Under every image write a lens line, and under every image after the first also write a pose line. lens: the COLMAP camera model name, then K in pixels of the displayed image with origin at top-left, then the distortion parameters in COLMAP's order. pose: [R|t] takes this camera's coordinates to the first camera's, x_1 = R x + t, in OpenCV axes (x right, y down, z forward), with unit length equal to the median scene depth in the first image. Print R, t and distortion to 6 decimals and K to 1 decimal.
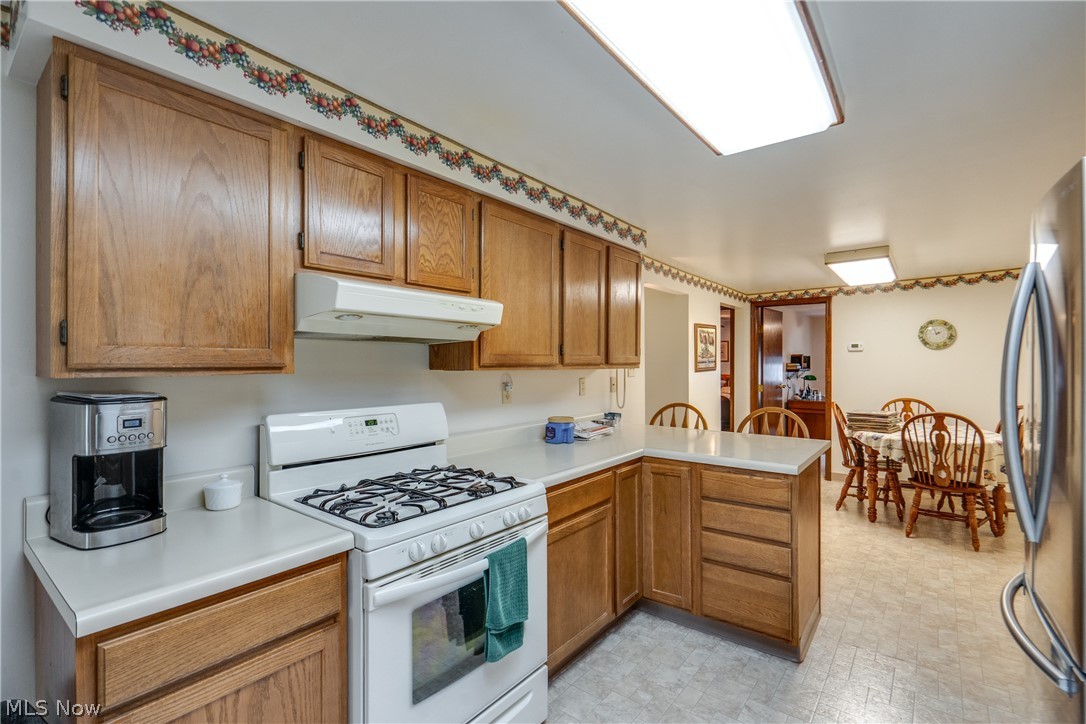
lens RADIAL K [[495.2, 0, 543.1], [0, 495.2, 366.6], [0, 0, 1]] dist [-0.011058, 0.001776]
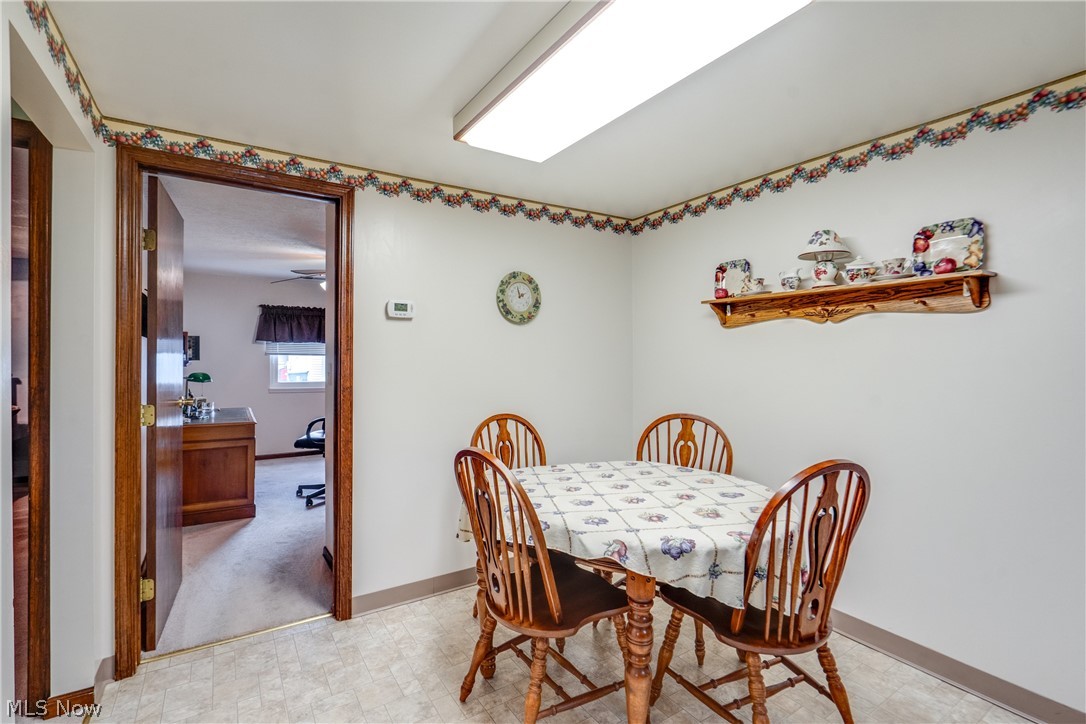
lens RADIAL K [[495.2, 0, 541.8], [0, 495.2, 362.4], [0, 0, 1]] dist [-0.011058, 0.001776]
pose [[0.316225, -0.000450, 0.948684, 0.256956], [-0.000563, 1.000000, 0.000662, 0.010403], [-0.948684, -0.000744, 0.316224, 0.794667]]
